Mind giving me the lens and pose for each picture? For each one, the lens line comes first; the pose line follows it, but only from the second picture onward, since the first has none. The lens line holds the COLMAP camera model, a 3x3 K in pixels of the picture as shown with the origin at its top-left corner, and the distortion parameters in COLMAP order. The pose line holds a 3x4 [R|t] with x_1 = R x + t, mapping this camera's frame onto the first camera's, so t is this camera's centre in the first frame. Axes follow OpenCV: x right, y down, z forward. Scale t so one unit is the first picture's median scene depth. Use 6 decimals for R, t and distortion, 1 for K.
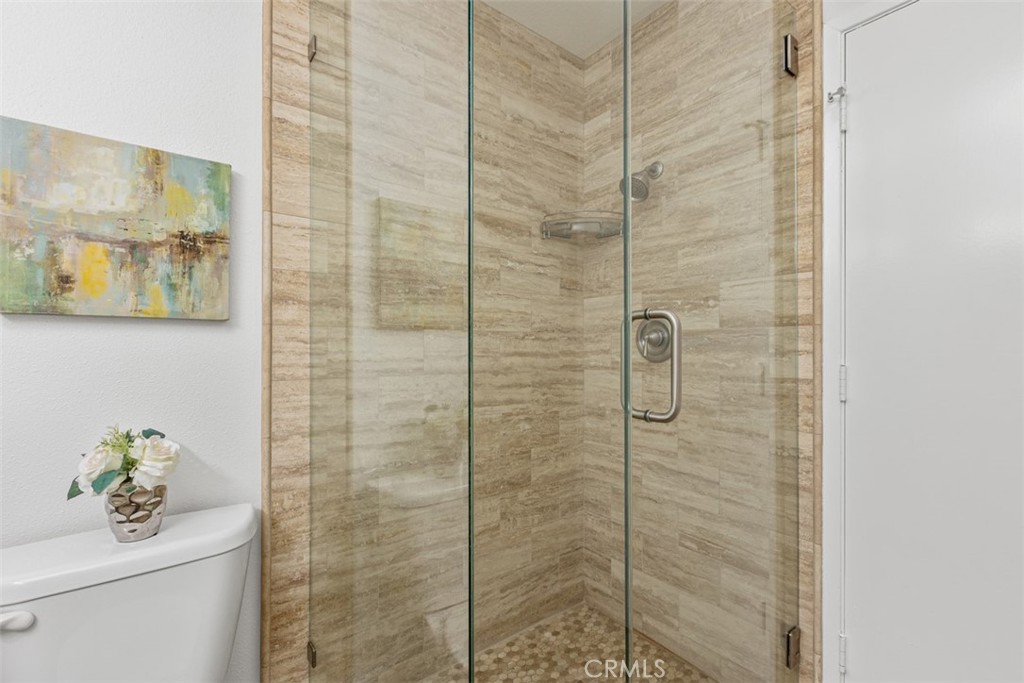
lens RADIAL K [[461.4, 0, 516.3], [0, 461.4, 339.1], [0, 0, 1]] dist [0.000494, 0.000206]
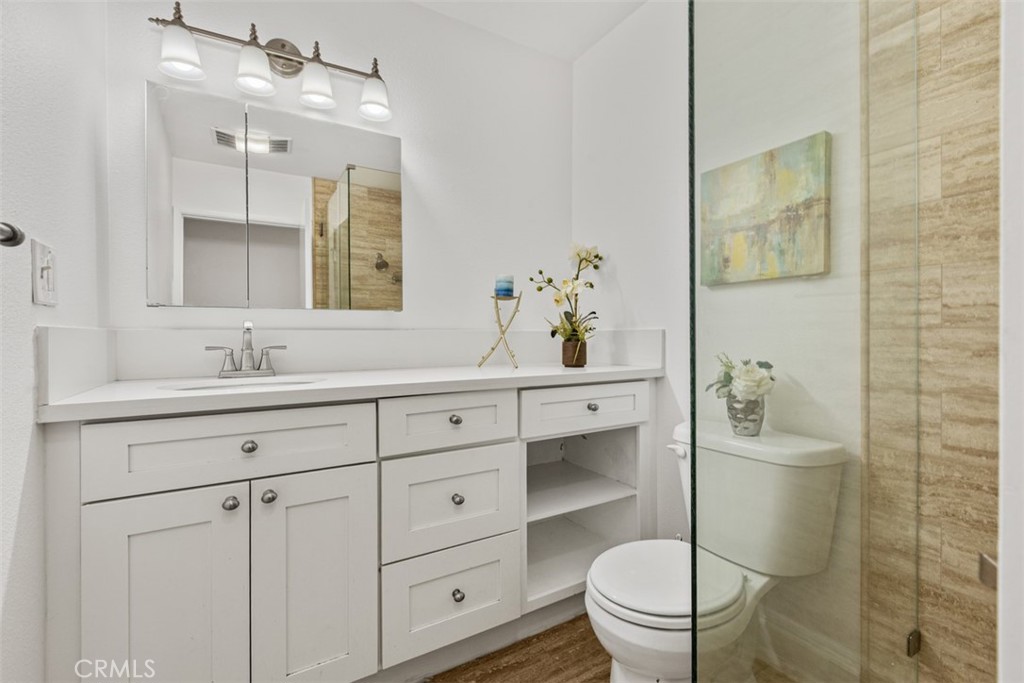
lens RADIAL K [[461.4, 0, 516.3], [0, 461.4, 339.1], [0, 0, 1]] dist [0.000494, 0.000206]
pose [[-0.128143, -0.000037, -0.991756, 0.530780], [0.013484, 0.999908, -0.001780, 0.103366], [0.991664, -0.013600, -0.128130, 0.385819]]
